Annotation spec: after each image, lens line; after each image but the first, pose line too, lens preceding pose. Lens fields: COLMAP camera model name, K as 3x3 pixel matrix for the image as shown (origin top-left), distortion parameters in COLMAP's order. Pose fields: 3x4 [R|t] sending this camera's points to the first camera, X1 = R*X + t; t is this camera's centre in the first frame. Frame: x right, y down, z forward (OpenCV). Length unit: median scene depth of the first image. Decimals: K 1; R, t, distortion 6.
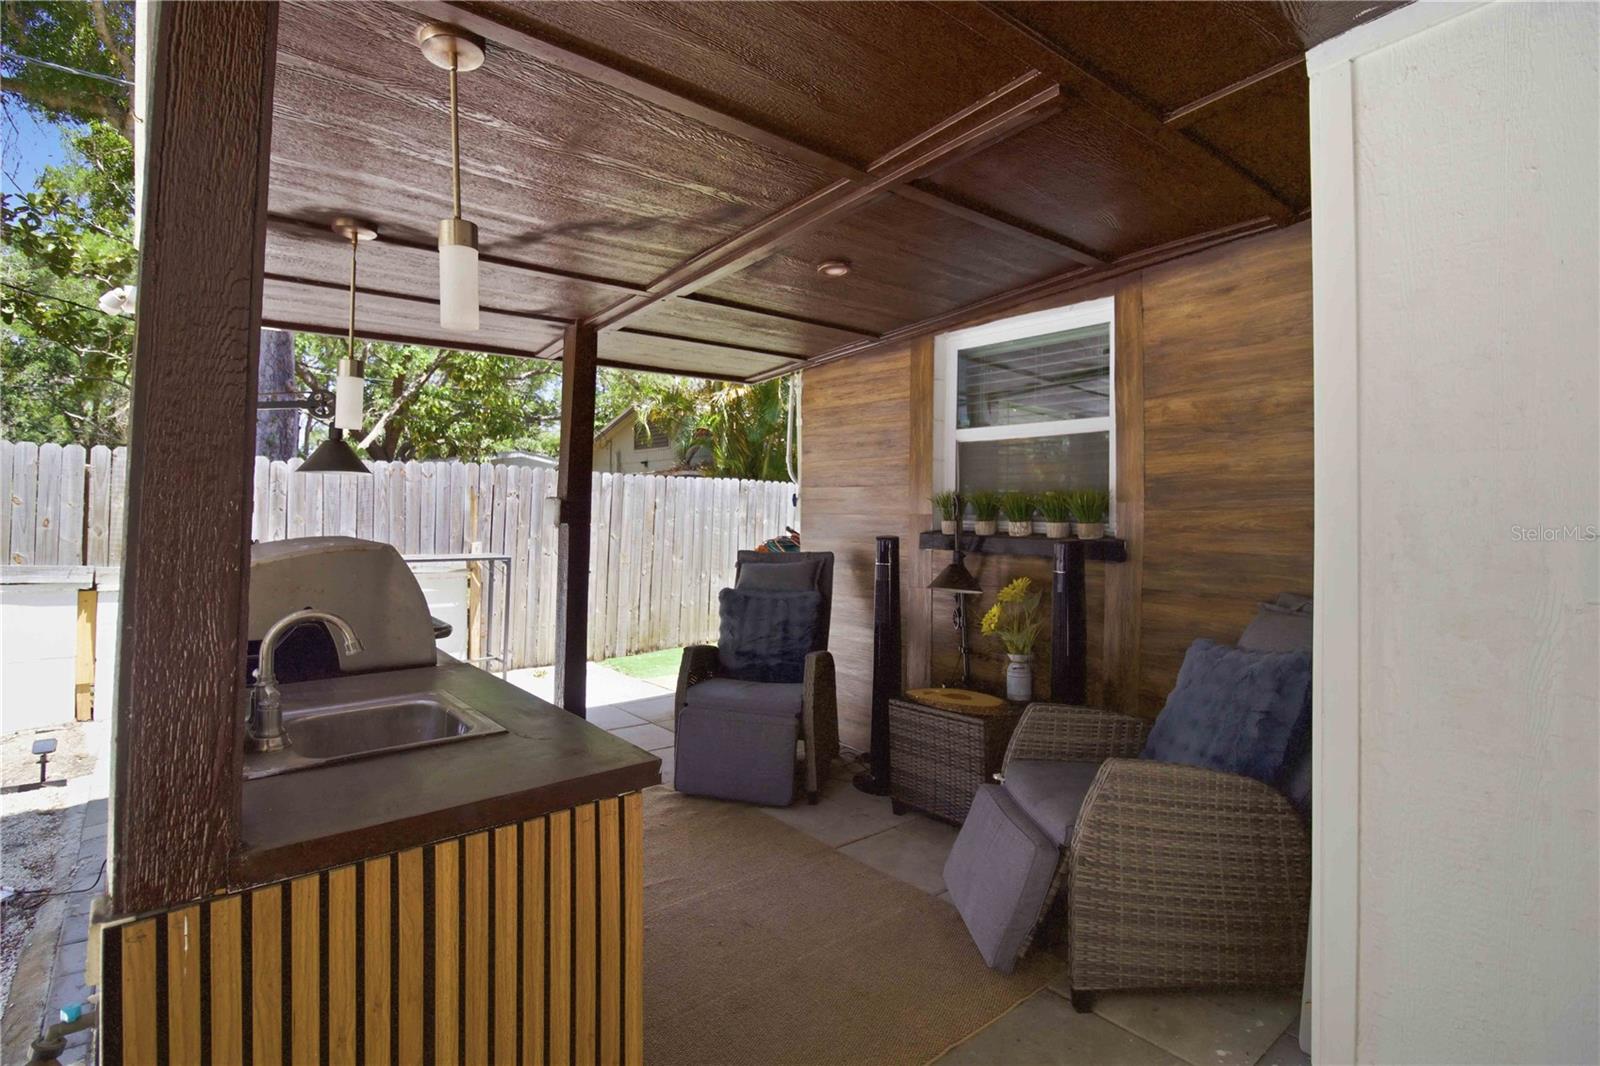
lens RADIAL K [[747.8, 0, 808.3], [0, 747.8, 524.6], [0, 0, 1]] dist [-0.002167, -0.000675]
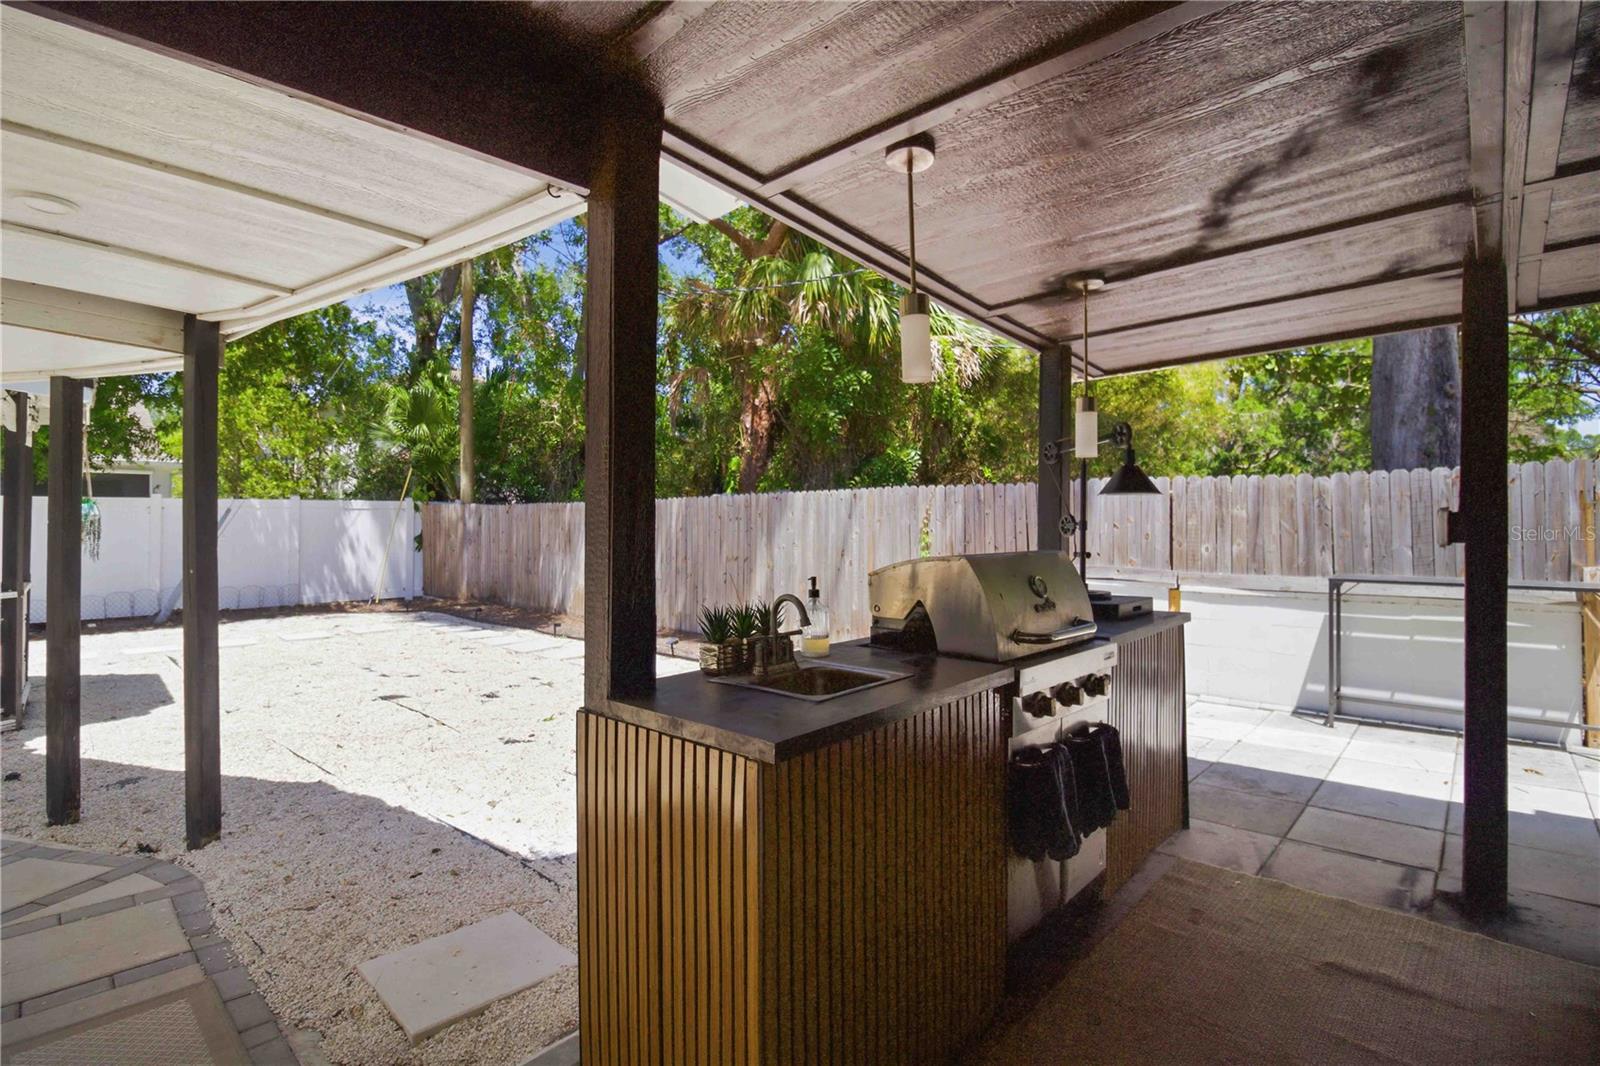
lens RADIAL K [[747.8, 0, 808.3], [0, 747.8, 524.6], [0, 0, 1]] dist [-0.002167, -0.000675]
pose [[0.155670, -0.010166, -0.987757, 0.208020], [-0.008494, 0.999896, -0.011629, -0.003477], [0.987773, 0.010201, 0.155568, 0.186212]]
